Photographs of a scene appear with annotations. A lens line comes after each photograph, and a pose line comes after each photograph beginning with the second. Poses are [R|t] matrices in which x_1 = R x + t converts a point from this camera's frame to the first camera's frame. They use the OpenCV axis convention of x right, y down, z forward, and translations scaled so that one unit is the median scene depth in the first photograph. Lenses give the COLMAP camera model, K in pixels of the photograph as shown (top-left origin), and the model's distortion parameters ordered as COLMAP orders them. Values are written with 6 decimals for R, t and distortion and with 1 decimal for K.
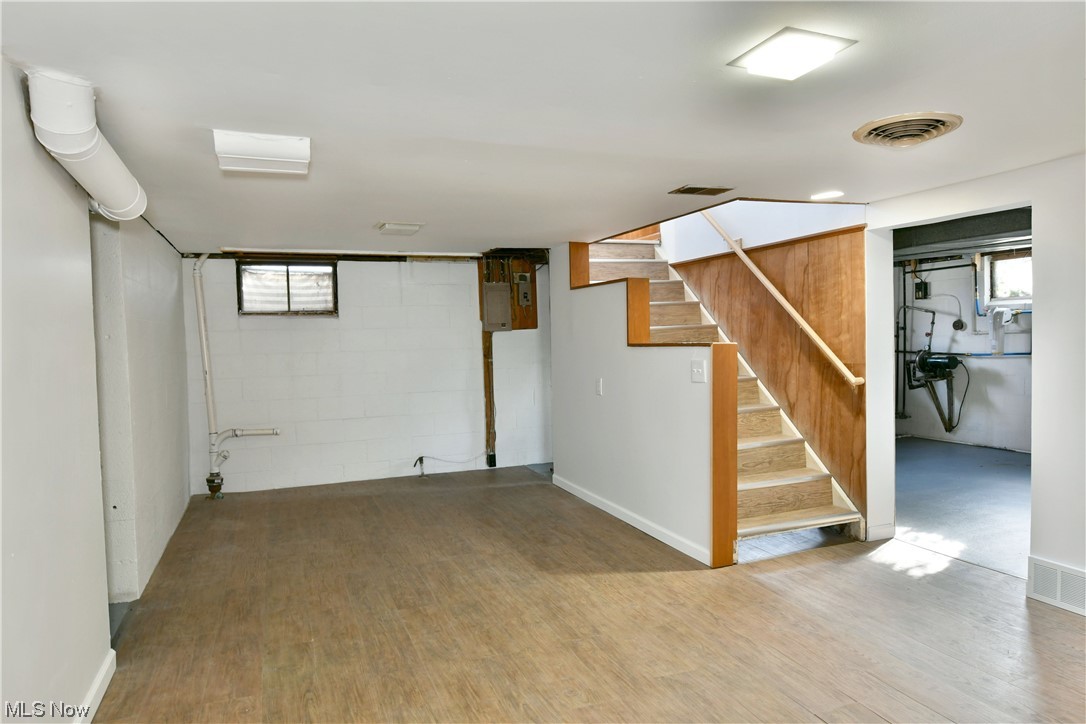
lens RADIAL K [[675.6, 0, 542.1], [0, 675.6, 361.9], [0, 0, 1]] dist [-0.004429, -0.009338]
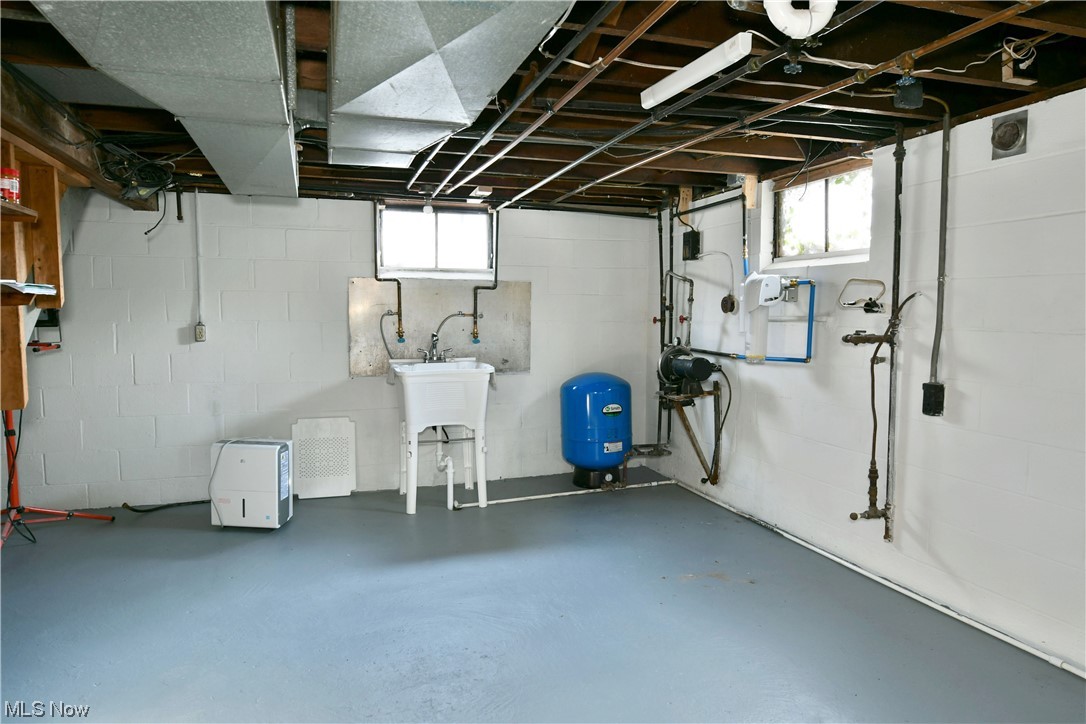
lens RADIAL K [[675.6, 0, 542.8], [0, 675.6, 361.2], [0, 0, 1]] dist [-0.004429, -0.009338]
pose [[0.997815, 0.032434, -0.057557, 0.497942], [-0.030450, 0.998922, 0.035030, -0.021551], [0.058631, -0.033201, 0.997727, 0.412063]]
